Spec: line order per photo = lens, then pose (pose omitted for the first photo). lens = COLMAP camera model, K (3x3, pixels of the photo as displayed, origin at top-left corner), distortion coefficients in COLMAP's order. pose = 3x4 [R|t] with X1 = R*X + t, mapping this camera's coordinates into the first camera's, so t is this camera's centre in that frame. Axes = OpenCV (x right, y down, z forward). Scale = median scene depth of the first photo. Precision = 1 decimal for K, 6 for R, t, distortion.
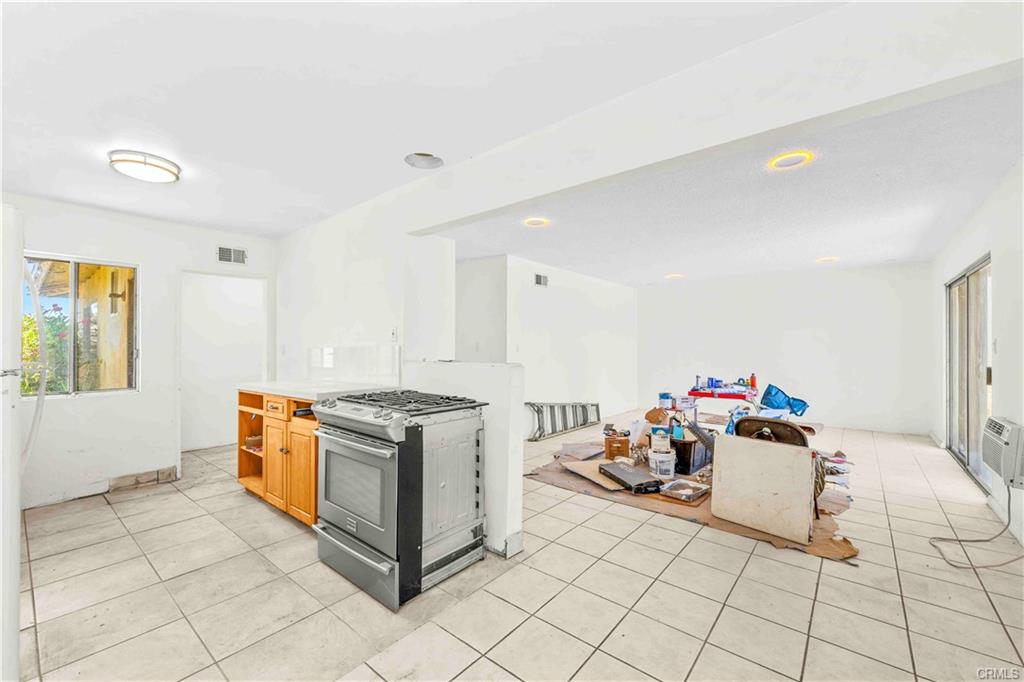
lens RADIAL K [[420.9, 0, 508.7], [0, 420.9, 341.9], [0, 0, 1]] dist [-0.003790, -0.000574]
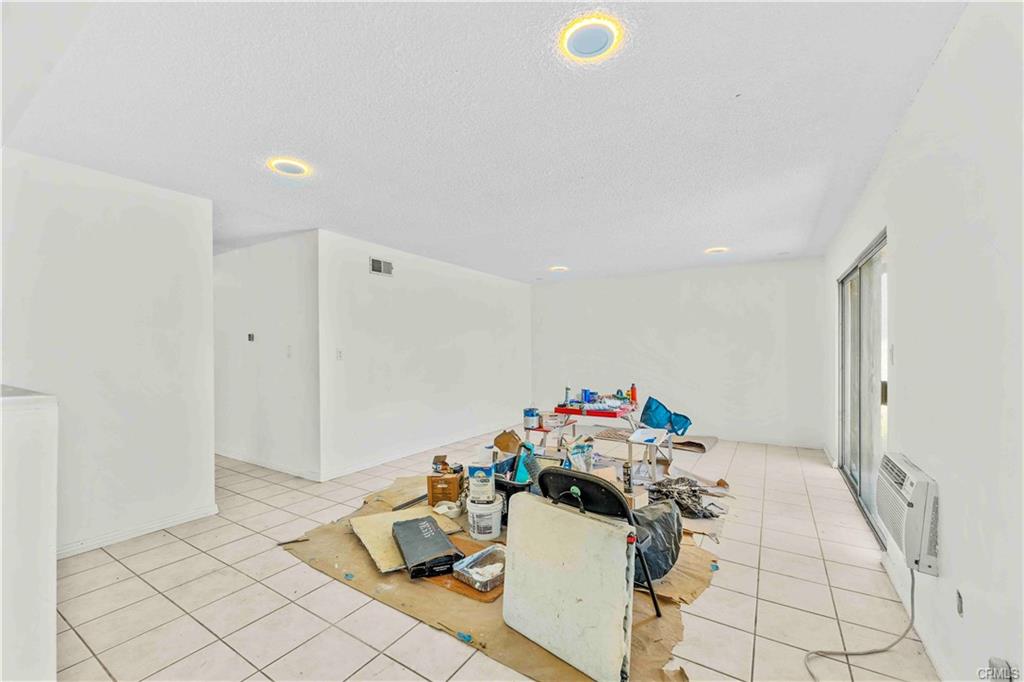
lens RADIAL K [[420.9, 0, 512.7], [0, 420.9, 343.8], [0, 0, 1]] dist [-0.003790, -0.000574]
pose [[0.990440, 0.000683, 0.137942, 0.275586], [-0.000861, 0.999999, 0.001228, -0.005729], [-0.137941, -0.001335, 0.990440, 0.248689]]
